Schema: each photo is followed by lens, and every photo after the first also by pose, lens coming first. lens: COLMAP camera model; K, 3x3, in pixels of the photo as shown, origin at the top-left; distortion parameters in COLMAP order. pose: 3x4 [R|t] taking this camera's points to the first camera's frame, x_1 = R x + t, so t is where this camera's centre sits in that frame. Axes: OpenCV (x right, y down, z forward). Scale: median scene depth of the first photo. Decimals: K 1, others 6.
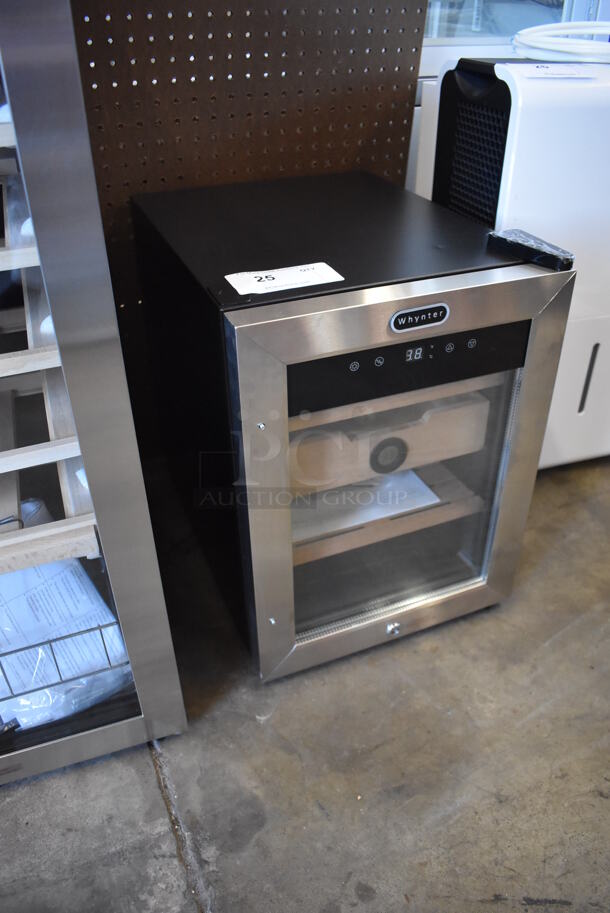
lens RADIAL K [[712.4, 0, 301.8], [0, 712.4, 458.1], [0, 0, 1]] dist [-0.088807, 0.006203]
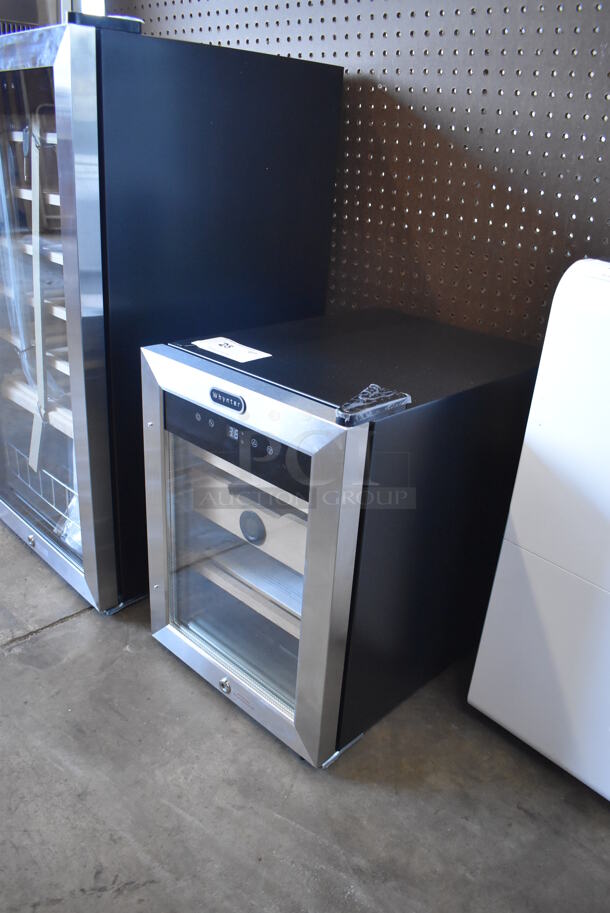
lens RADIAL K [[712.4, 0, 312.9], [0, 712.4, 457.6], [0, 0, 1]] dist [-0.088807, 0.006203]
pose [[0.405233, 0.405324, -0.819450, 1.112762], [-0.570108, 0.812747, 0.120079, -0.303602], [0.714676, 0.418515, 0.560431, 0.389528]]
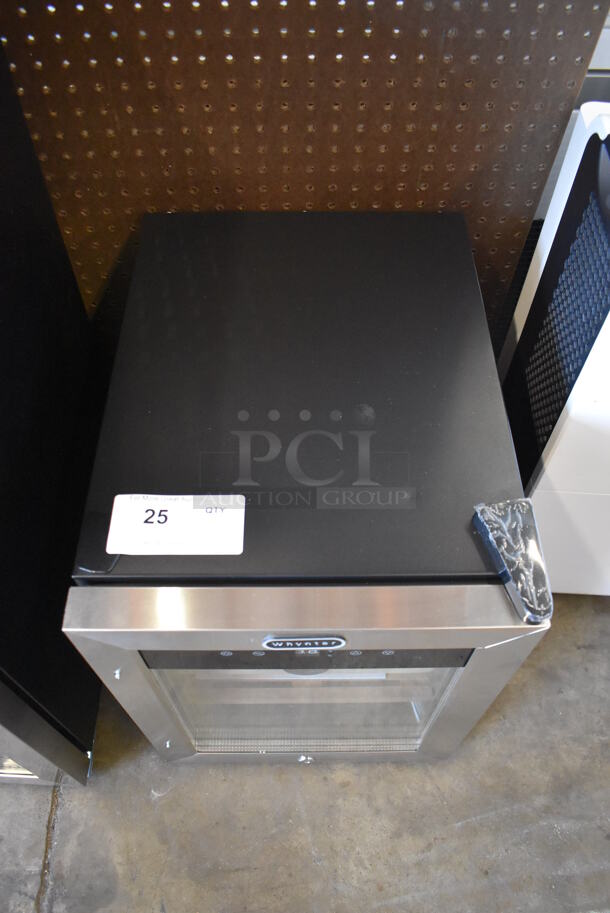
lens RADIAL K [[712.4, 0, 301.8], [0, 712.4, 454.6], [0, 0, 1]] dist [-0.088807, 0.006203]
pose [[0.929095, 0.308439, -0.204077, 0.227035], [-0.215128, 0.899552, 0.380166, -0.601559], [0.300836, -0.309308, 0.902123, 0.290230]]
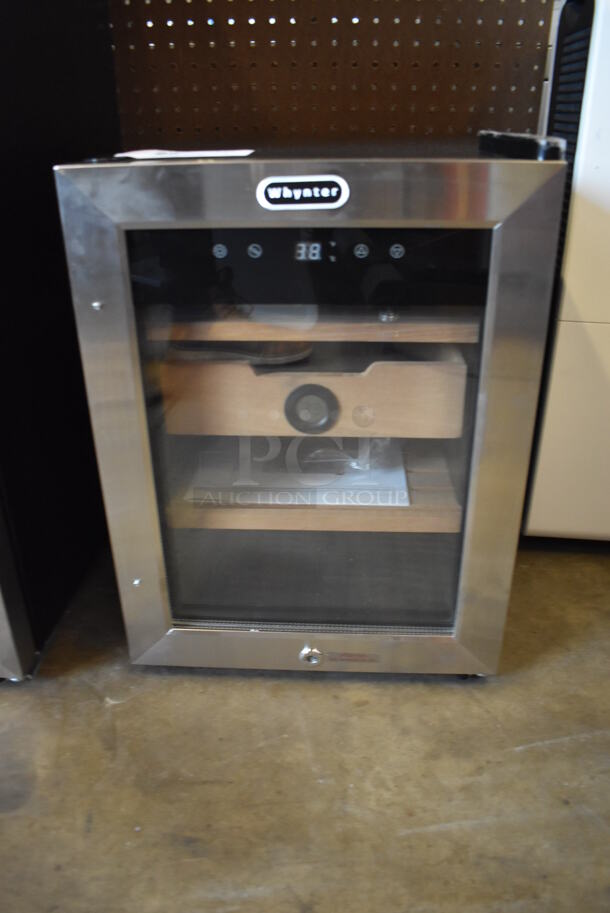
lens RADIAL K [[712.4, 0, 306.5], [0, 712.4, 456.8], [0, 0, 1]] dist [-0.088807, 0.006203]
pose [[0.903980, 0.193452, -0.381310, 0.440121], [-0.241650, 0.966862, -0.082363, 0.116030], [0.352741, 0.166598, 0.920771, 0.308323]]
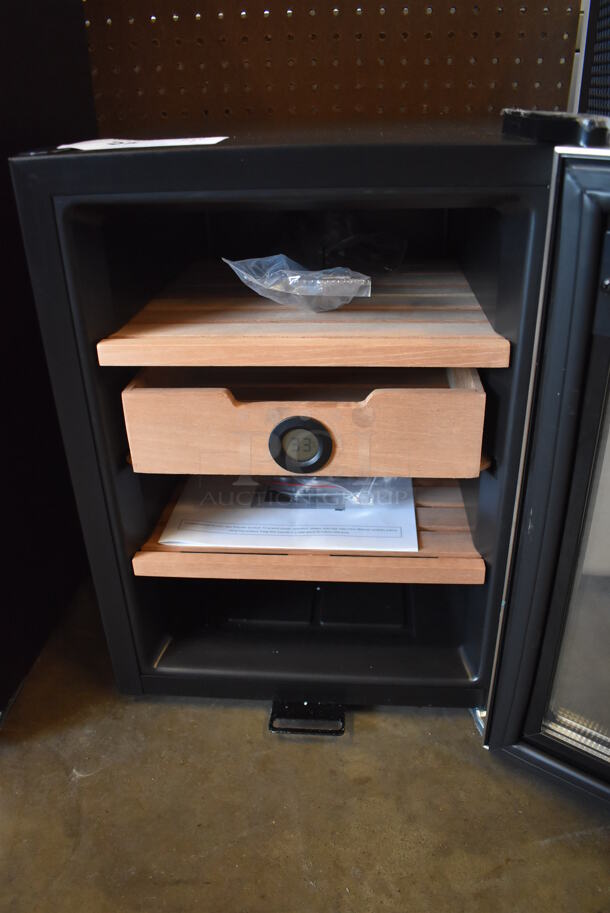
lens RADIAL K [[712.4, 0, 305.9], [0, 712.4, 460.8], [0, 0, 1]] dist [-0.088807, 0.006203]
pose [[0.892882, 0.200160, -0.403358, 0.407861], [-0.239806, 0.969547, -0.049718, 0.040134], [0.381123, 0.141119, 0.913691, 0.429359]]
